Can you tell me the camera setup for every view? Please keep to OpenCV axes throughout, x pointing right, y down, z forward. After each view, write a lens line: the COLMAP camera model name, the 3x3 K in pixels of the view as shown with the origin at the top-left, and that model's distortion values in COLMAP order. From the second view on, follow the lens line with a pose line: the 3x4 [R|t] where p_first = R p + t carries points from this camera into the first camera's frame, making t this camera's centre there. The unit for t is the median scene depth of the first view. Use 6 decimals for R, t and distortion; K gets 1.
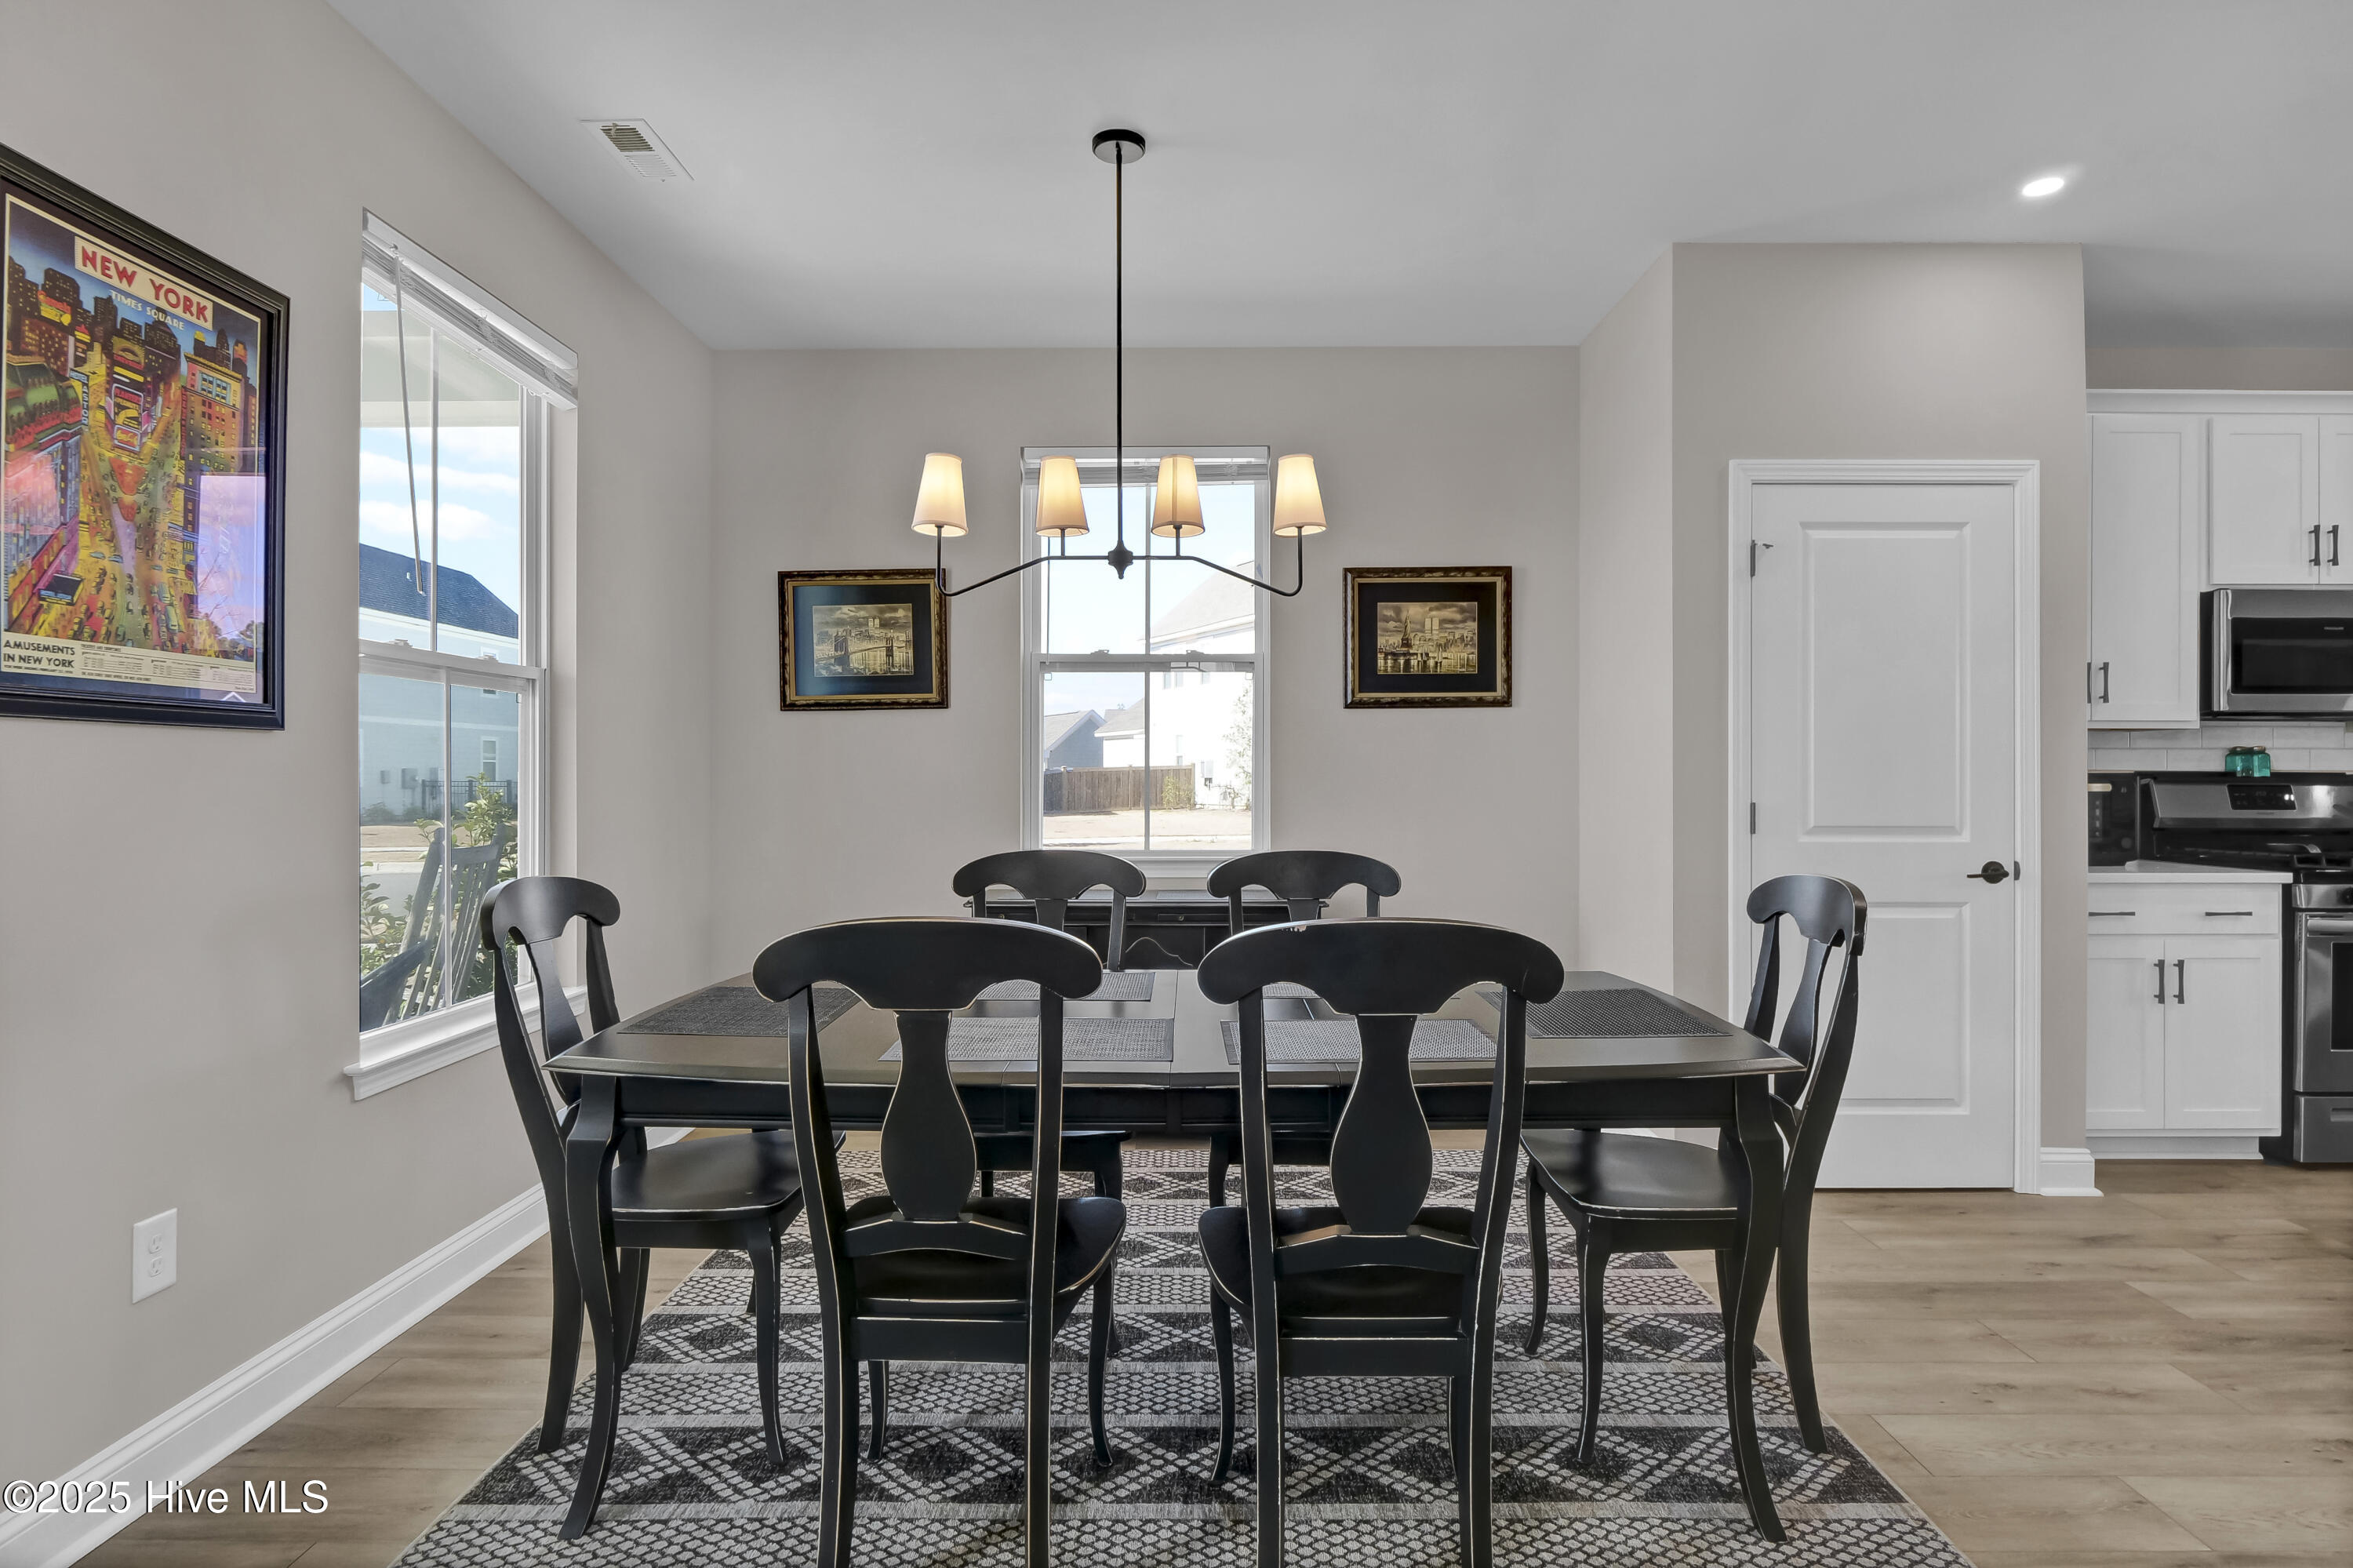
lens RADIAL K [[1235.4, 0, 1182.2], [0, 1235.4, 781.3], [0, 0, 1]] dist [-0.011680, 0.001316]
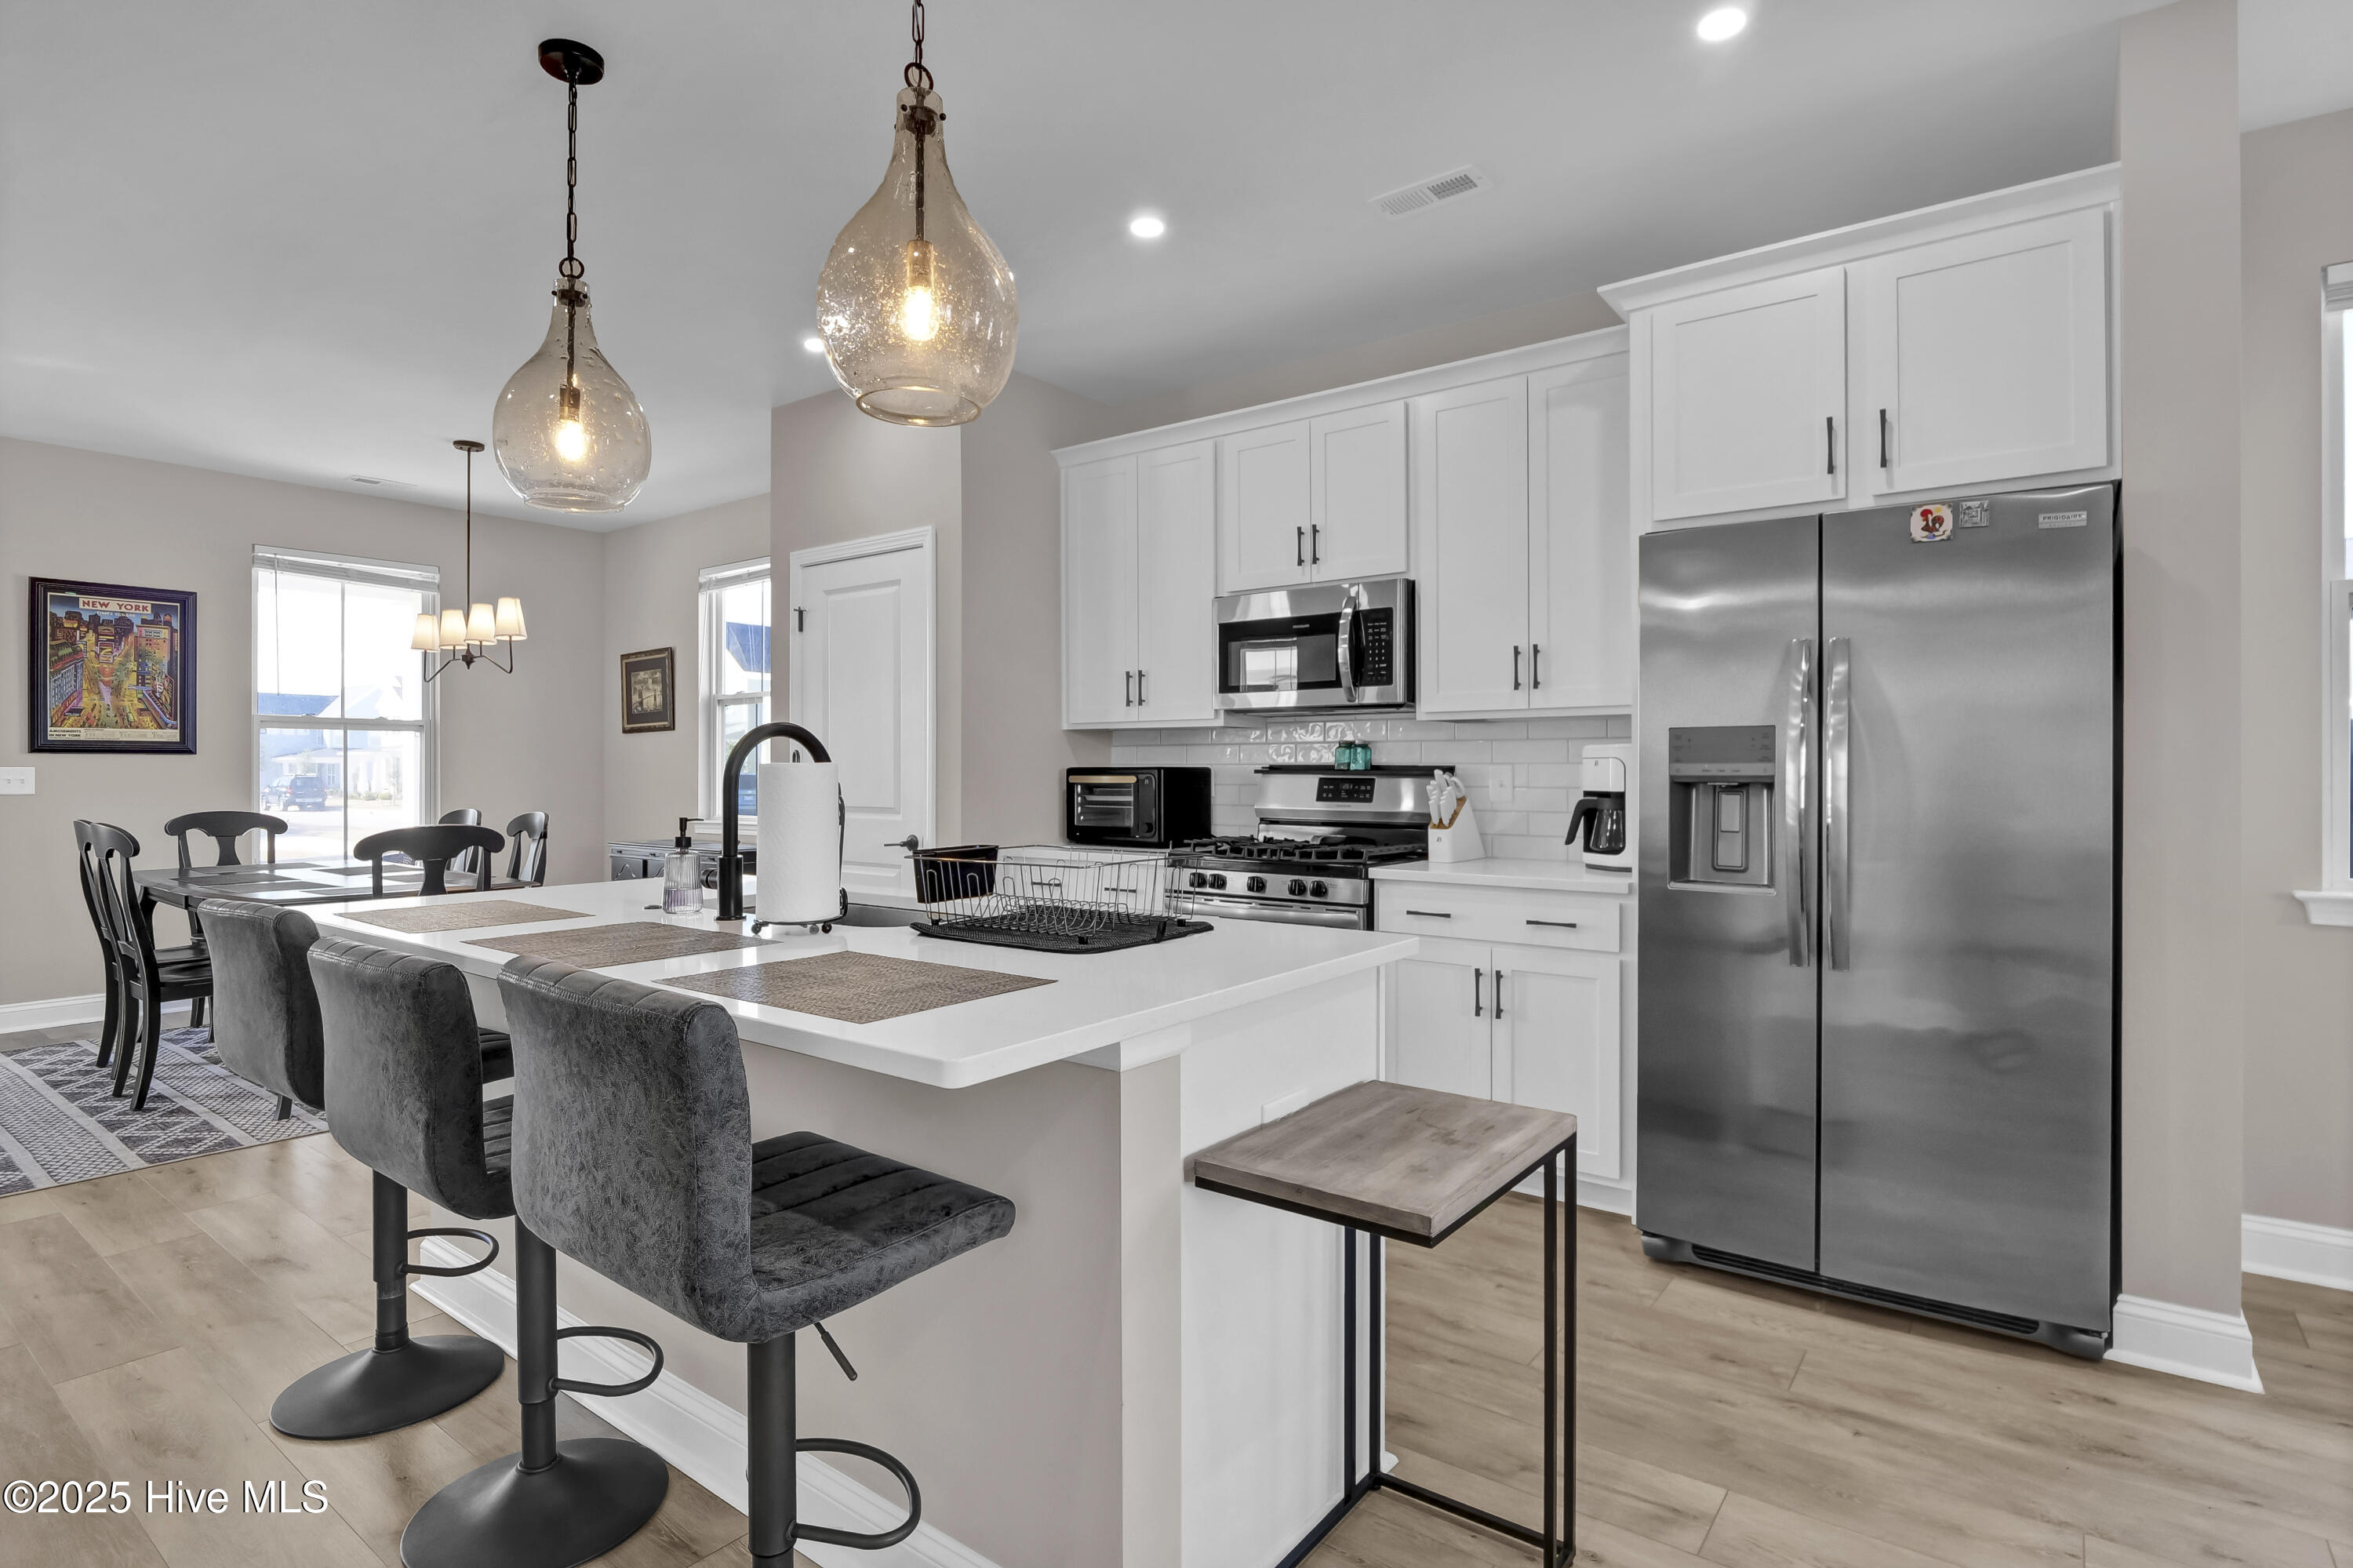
lens RADIAL K [[1175.5, 0, 1180.8], [0, 1175.5, 767.9], [0, 0, 1]] dist [0.000706, -0.007446]
pose [[0.797569, -0.002266, -0.603223, 1.982030], [0.000135, 0.999994, -0.003578, -0.001993], [0.603227, 0.002773, 0.797565, 0.204929]]
